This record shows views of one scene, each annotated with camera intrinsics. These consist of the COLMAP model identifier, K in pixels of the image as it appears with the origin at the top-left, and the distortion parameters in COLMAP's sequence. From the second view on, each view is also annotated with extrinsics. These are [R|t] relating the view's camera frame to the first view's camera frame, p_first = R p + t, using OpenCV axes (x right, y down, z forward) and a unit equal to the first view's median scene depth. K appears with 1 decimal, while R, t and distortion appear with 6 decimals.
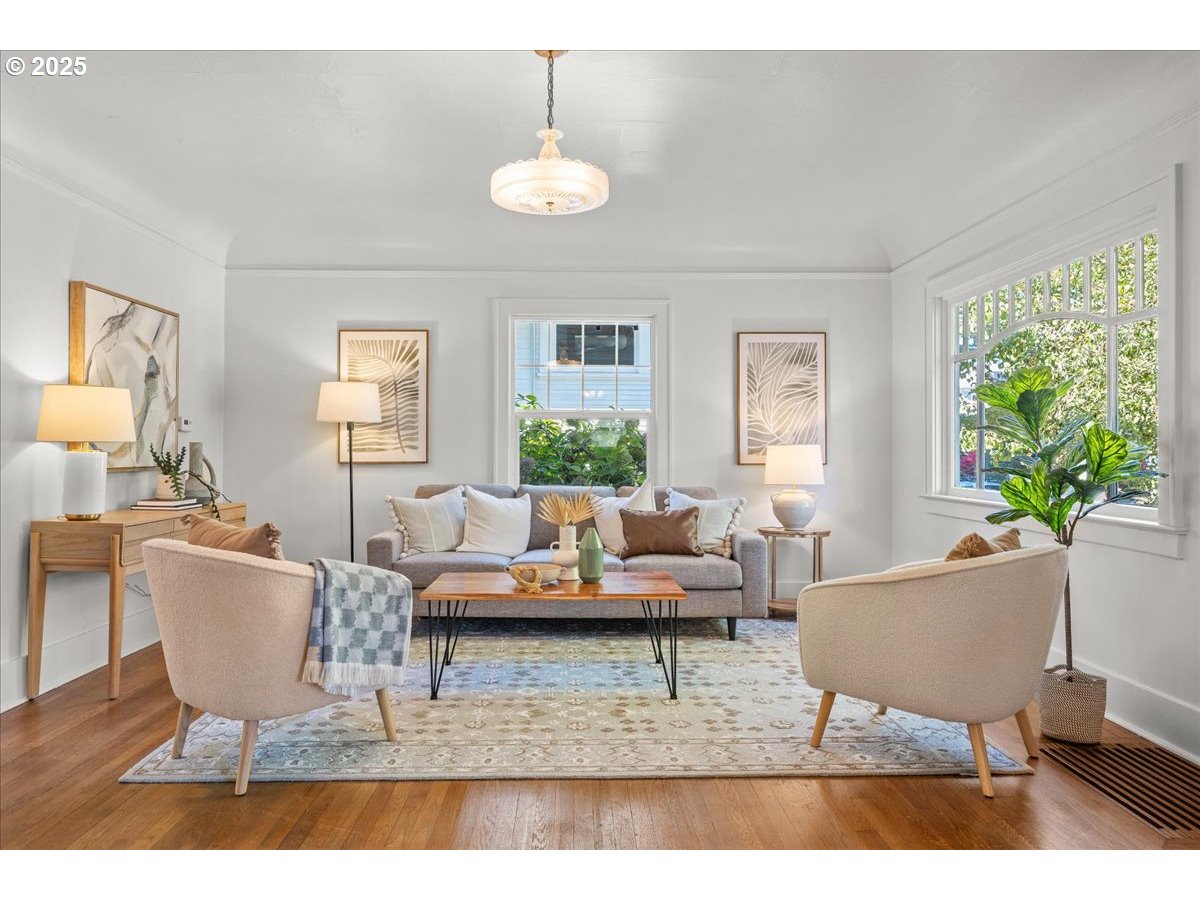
lens RADIAL K [[778.0, 0, 604.1], [0, 778.0, 448.6], [0, 0, 1]] dist [0.002706, 0.000703]
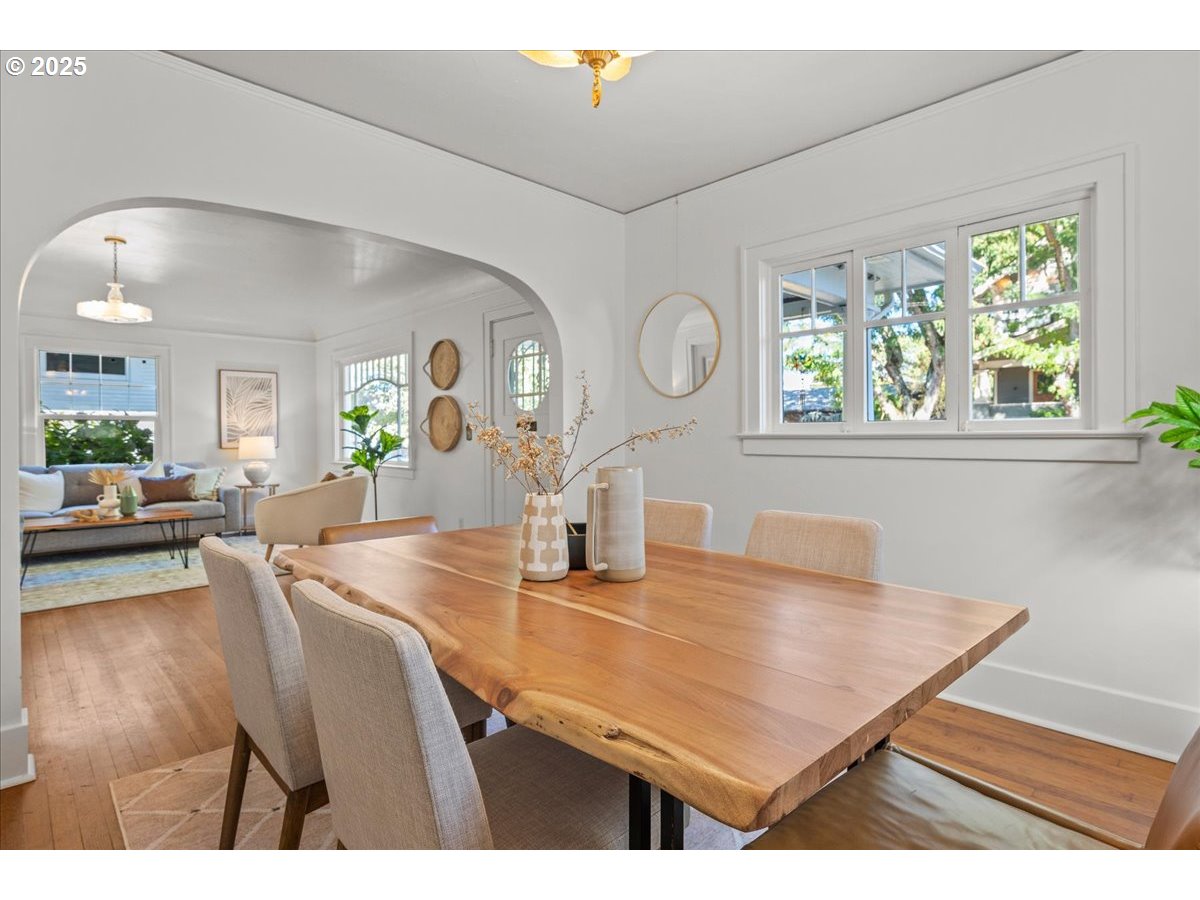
lens RADIAL K [[618.5, 0, 599.1], [0, 618.5, 435.3], [0, 0, 1]] dist [-0.000127, 0.000156]
pose [[0.744828, -0.008356, 0.667205, -0.119180], [0.007184, 0.999964, 0.004504, -0.008463], [-0.667218, 0.001439, 0.744861, -0.585554]]
